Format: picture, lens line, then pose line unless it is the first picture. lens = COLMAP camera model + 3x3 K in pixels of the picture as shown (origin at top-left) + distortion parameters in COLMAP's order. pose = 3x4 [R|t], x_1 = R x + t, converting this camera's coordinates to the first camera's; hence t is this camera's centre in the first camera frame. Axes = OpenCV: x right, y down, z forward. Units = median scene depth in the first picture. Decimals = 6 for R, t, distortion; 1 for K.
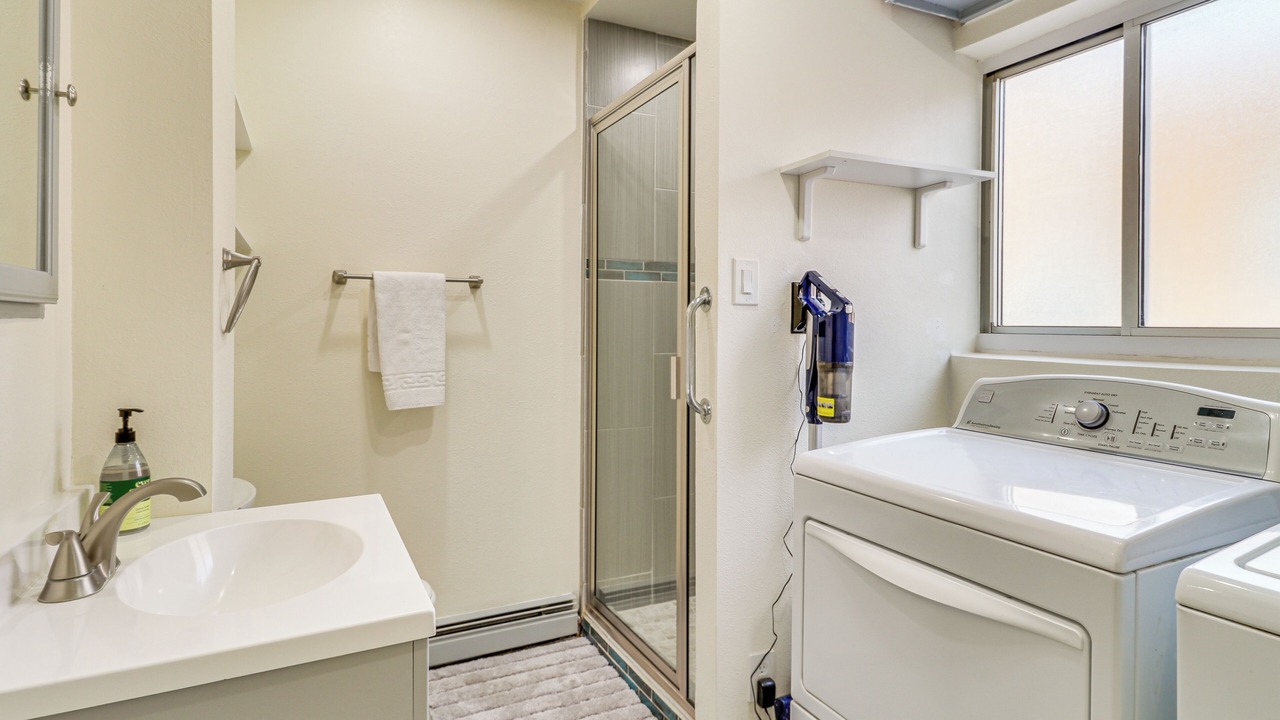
lens RADIAL K [[686.4, 0, 641.9], [0, 686.4, 333.3], [0, 0, 1]] dist [0.001715, -0.000693]
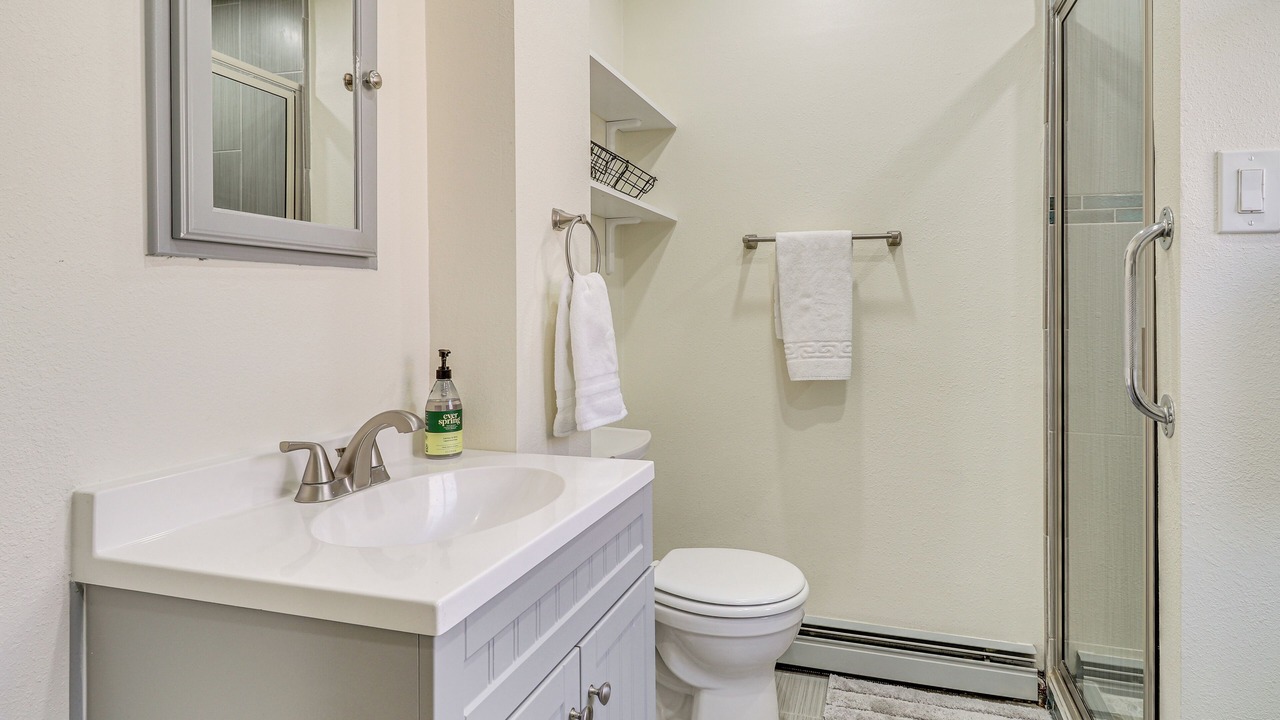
lens RADIAL K [[688.8, 0, 676.0], [0, 688.8, 315.8], [0, 0, 1]] dist [0.017076, -0.000775]
pose [[0.724517, 0.007356, -0.689218, 0.162411], [-0.008398, 0.999963, 0.001844, 0.023423], [0.689206, 0.004452, 0.724552, 0.212502]]
